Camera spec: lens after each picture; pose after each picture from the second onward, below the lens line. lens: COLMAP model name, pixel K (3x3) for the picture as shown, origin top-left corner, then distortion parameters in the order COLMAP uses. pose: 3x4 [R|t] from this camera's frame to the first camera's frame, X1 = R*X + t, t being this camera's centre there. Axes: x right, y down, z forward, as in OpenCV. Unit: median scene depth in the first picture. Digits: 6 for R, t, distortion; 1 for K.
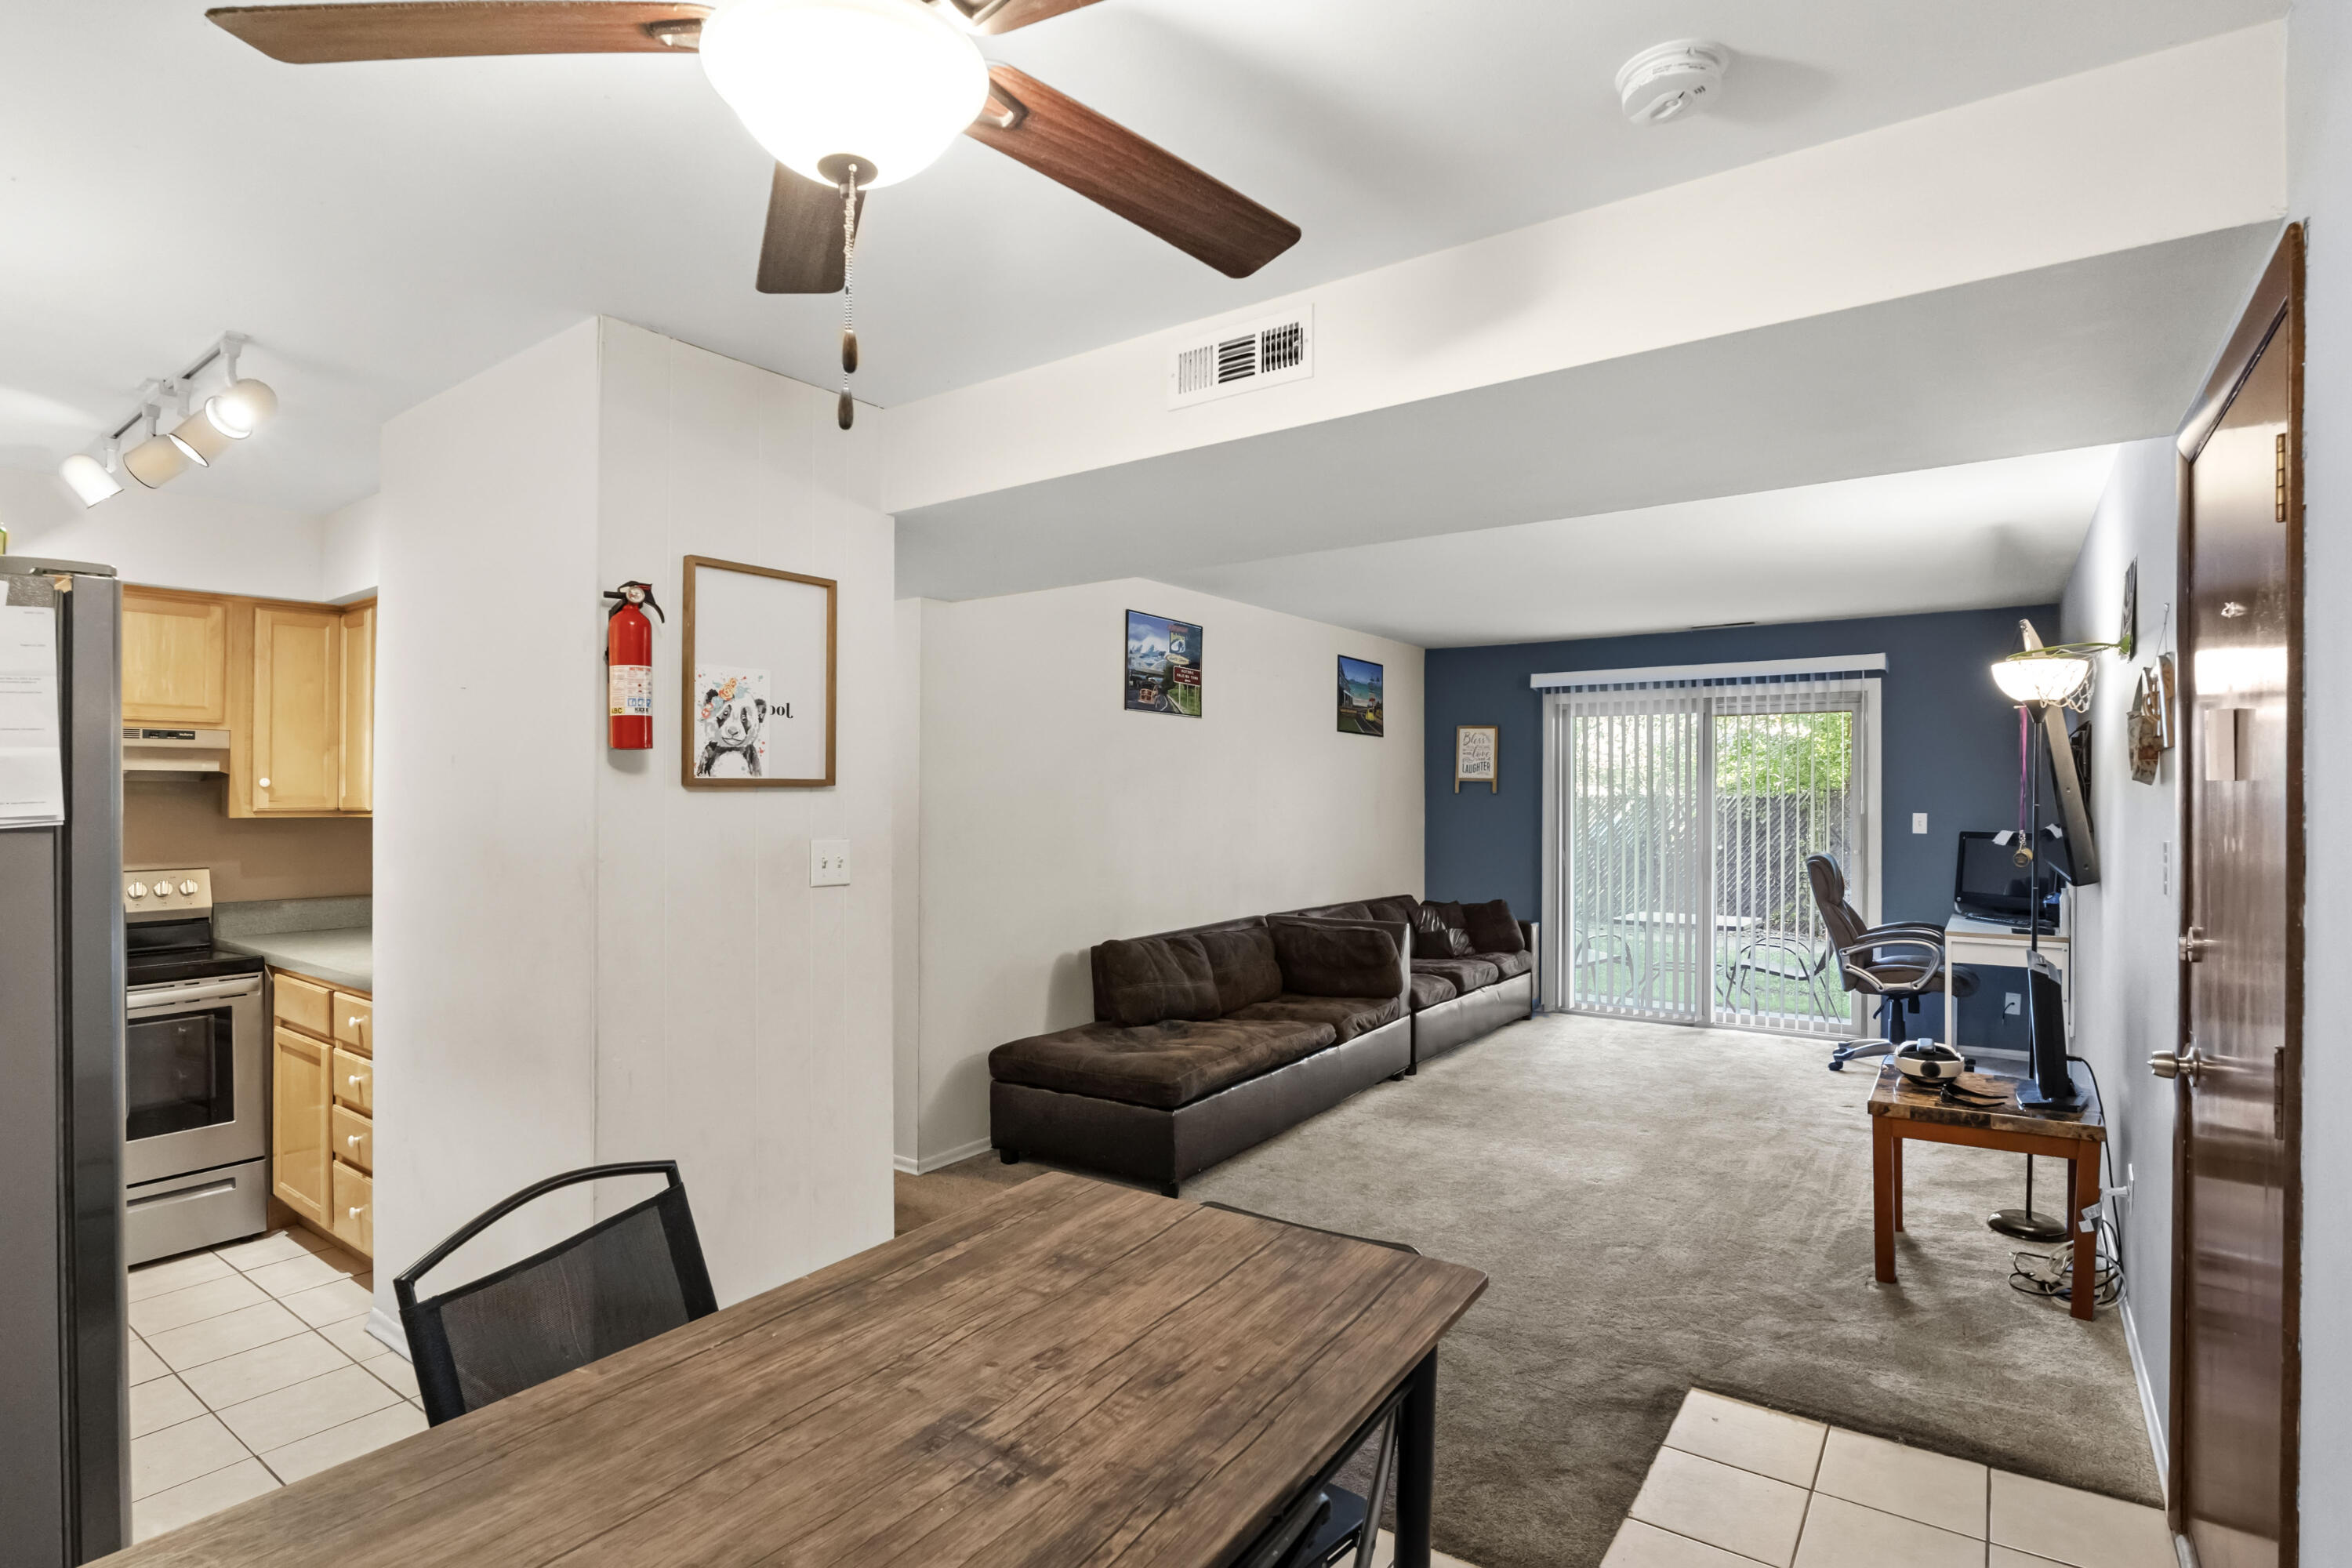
lens RADIAL K [[1158.1, 0, 1100.7], [0, 1158.1, 783.0], [0, 0, 1]] dist [-0.032814, -0.000748]
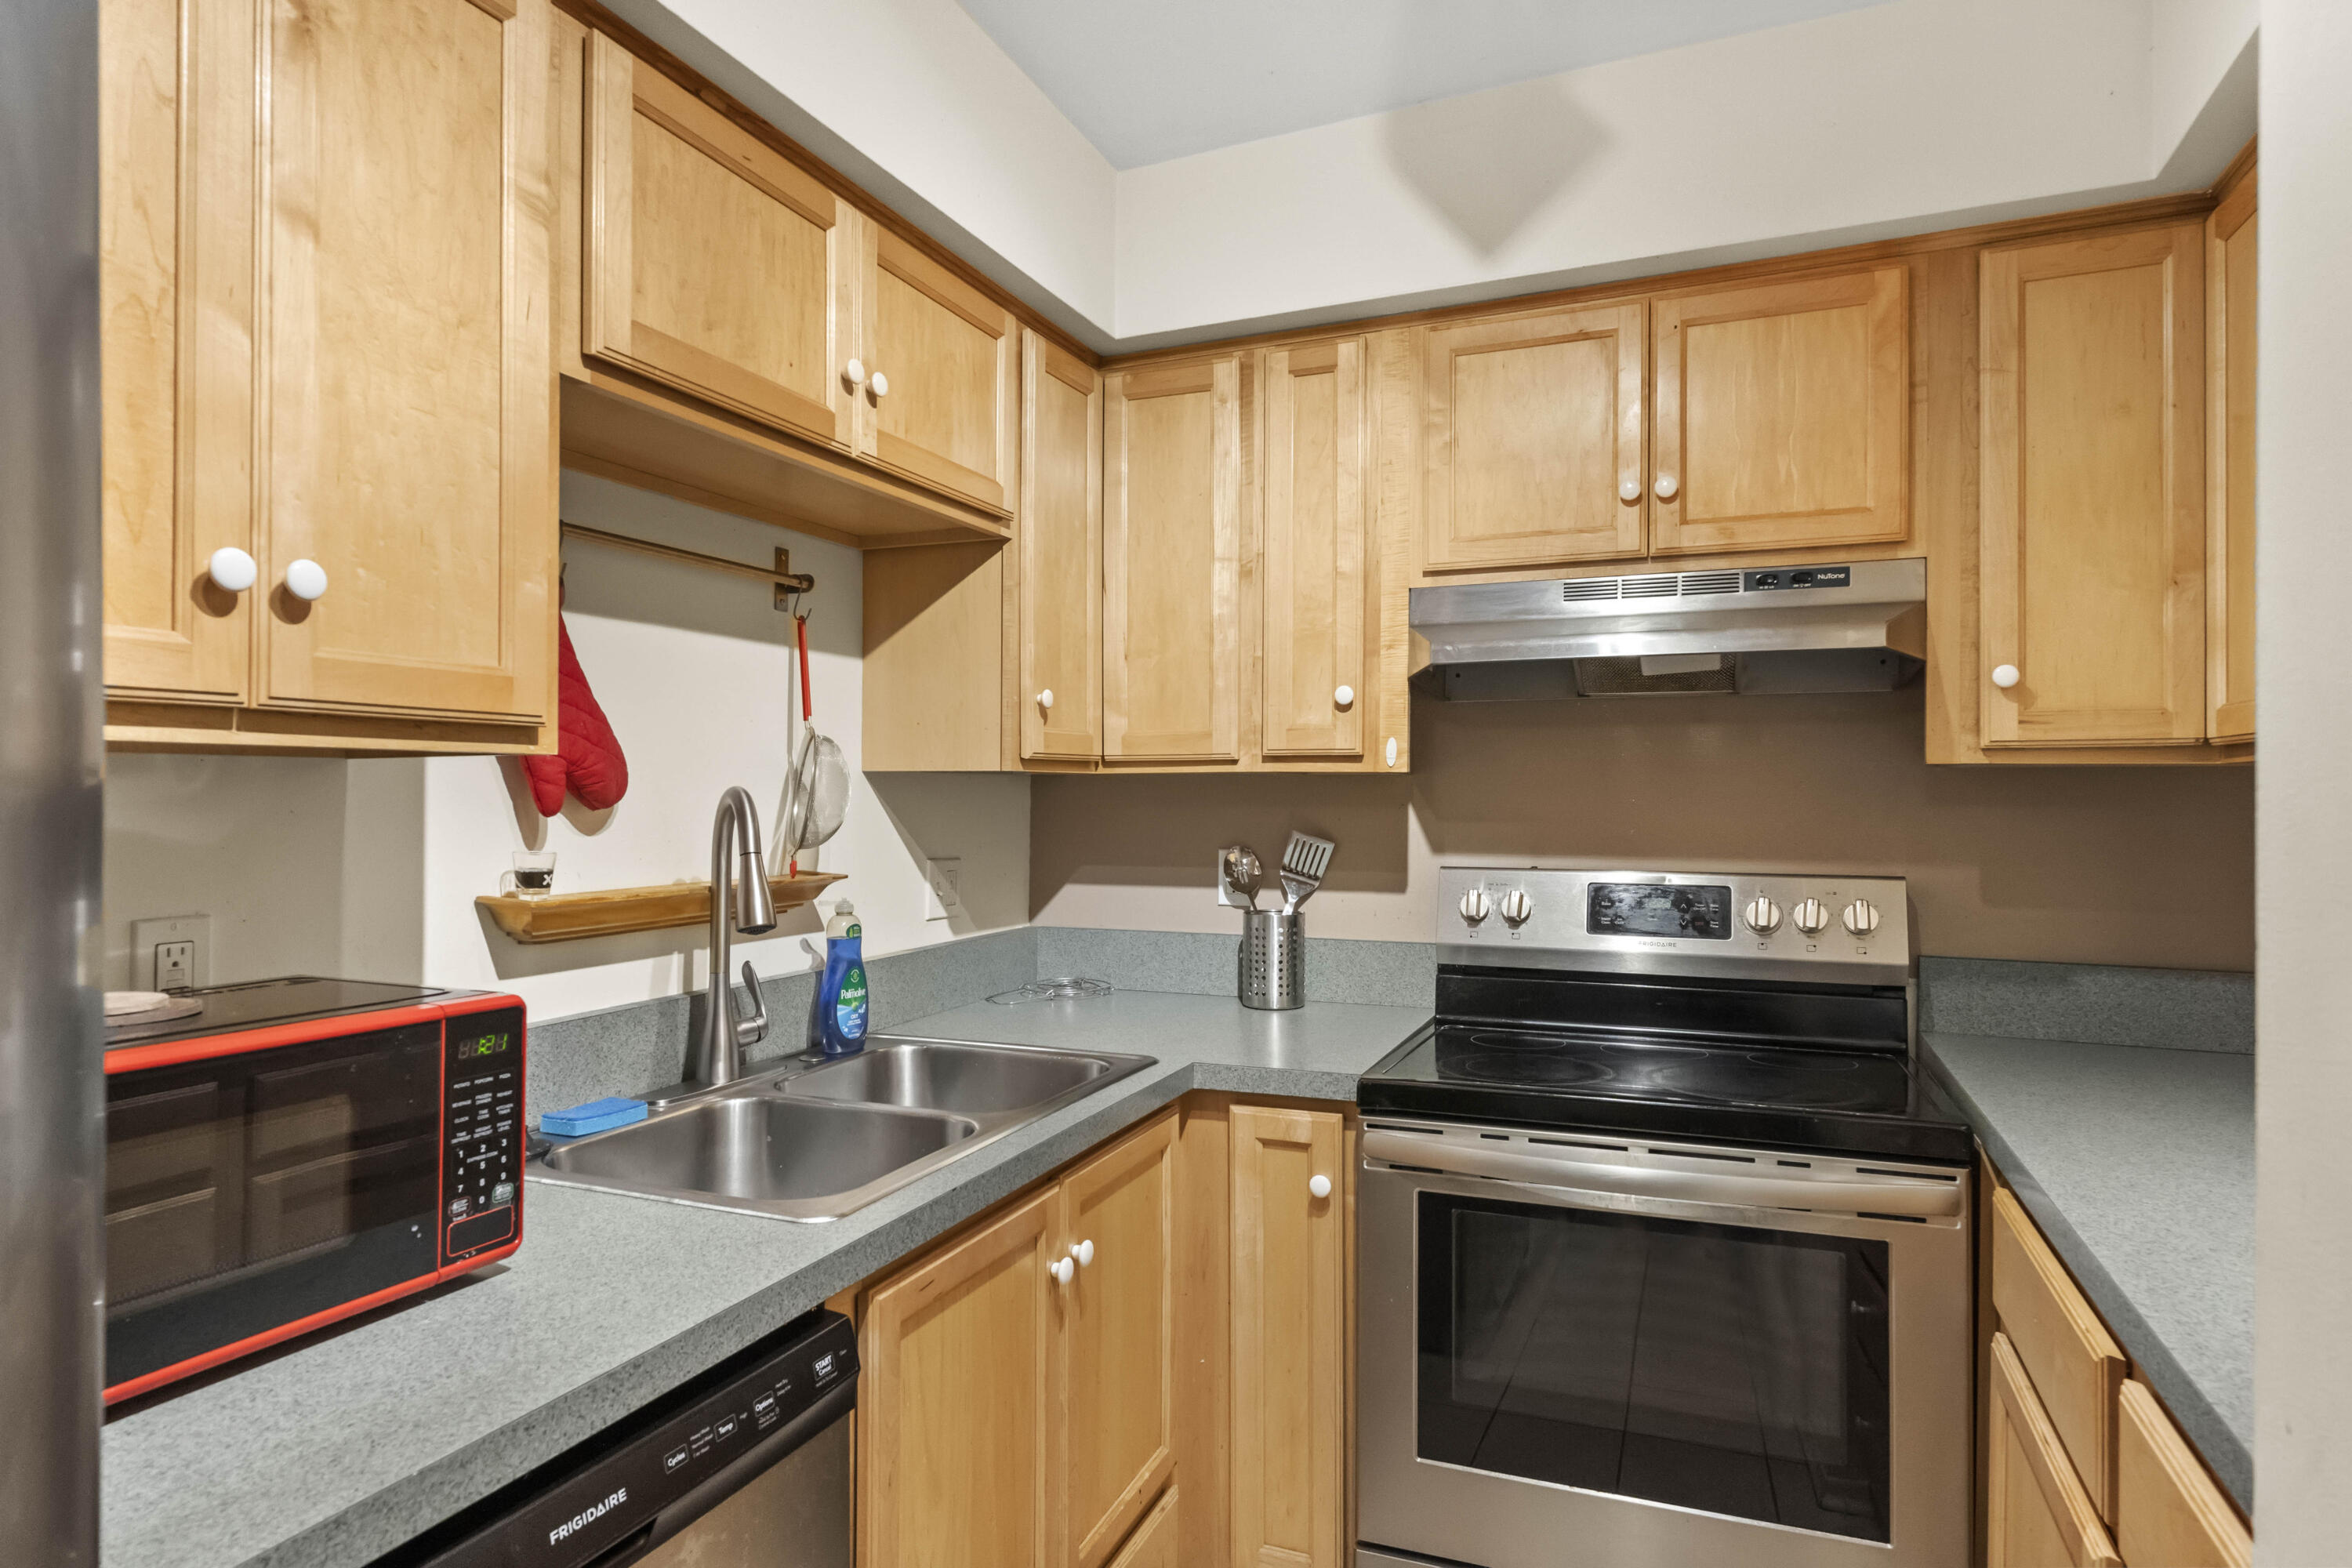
lens RADIAL K [[1279.8, 0, 1183.9], [0, 1279.8, 780.4], [0, 0, 1]] dist [-0.023325, 0.001304]
pose [[0.257305, -0.003276, -0.966325, -0.383977], [0.005577, 0.999983, -0.001905, 0.036435], [0.966314, -0.004899, 0.257318, 0.614287]]
